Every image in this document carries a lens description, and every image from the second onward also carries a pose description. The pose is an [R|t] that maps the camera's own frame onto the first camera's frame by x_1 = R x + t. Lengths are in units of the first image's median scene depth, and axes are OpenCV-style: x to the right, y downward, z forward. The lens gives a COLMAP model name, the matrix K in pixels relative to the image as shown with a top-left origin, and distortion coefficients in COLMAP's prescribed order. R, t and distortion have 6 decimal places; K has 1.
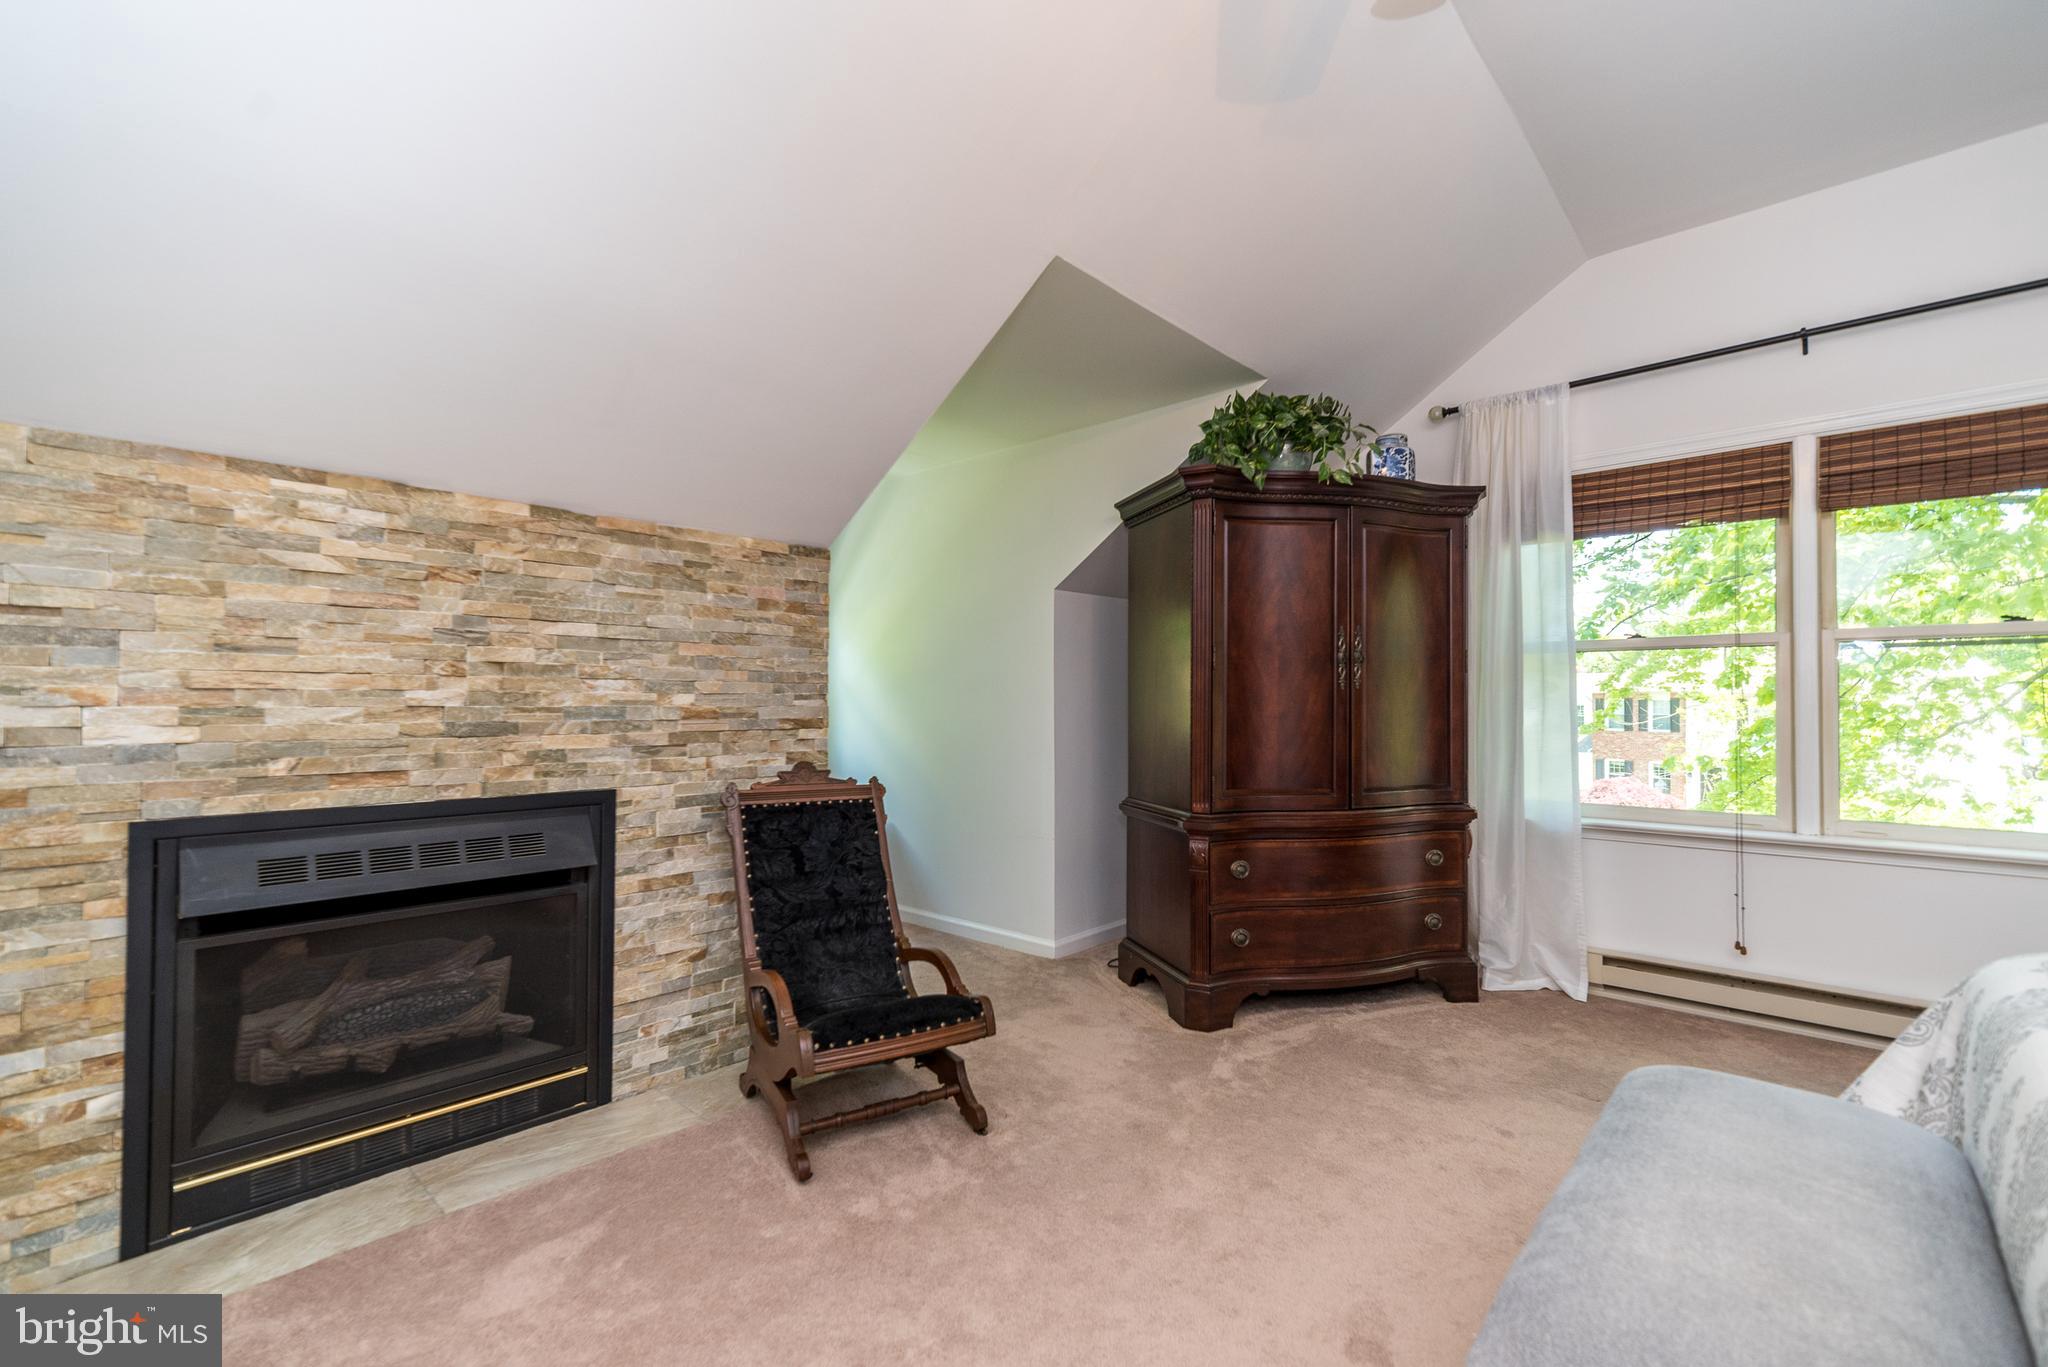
lens RADIAL K [[892.8, 0, 1011.4], [0, 892.8, 695.8], [0, 0, 1]] dist [0.009526, -0.000329]
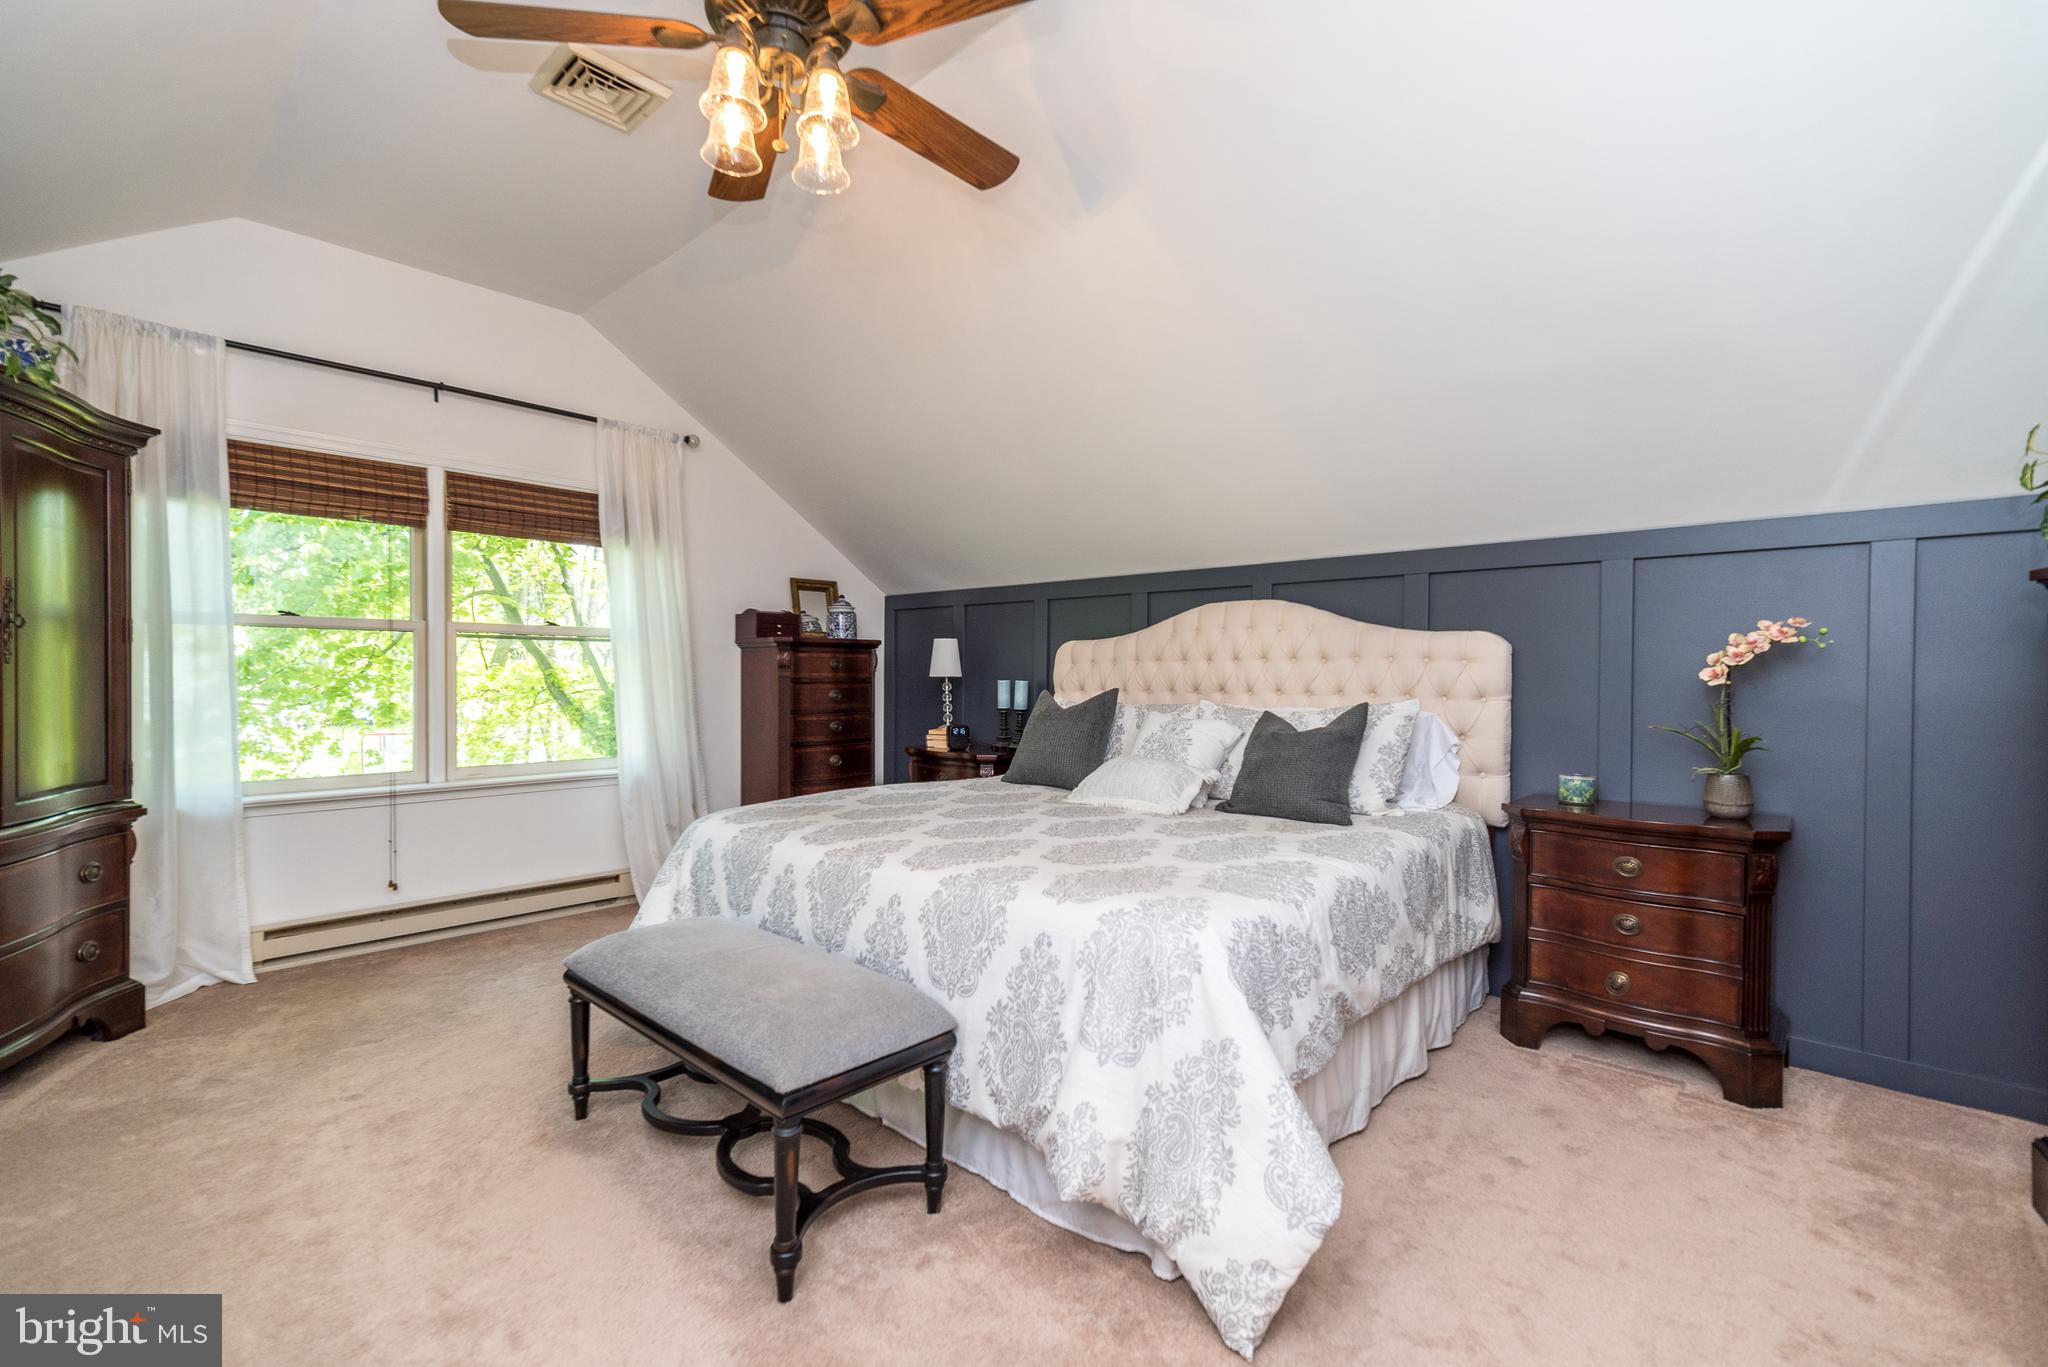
lens RADIAL K [[892.8, 0, 1020.1], [0, 892.8, 681.2], [0, 0, 1]] dist [0.009526, -0.000329]
pose [[-0.004380, -0.010972, 0.999930, -0.348030], [-0.016193, 0.999809, 0.010900, -0.014197], [-0.999859, -0.016144, -0.004557, 0.168078]]
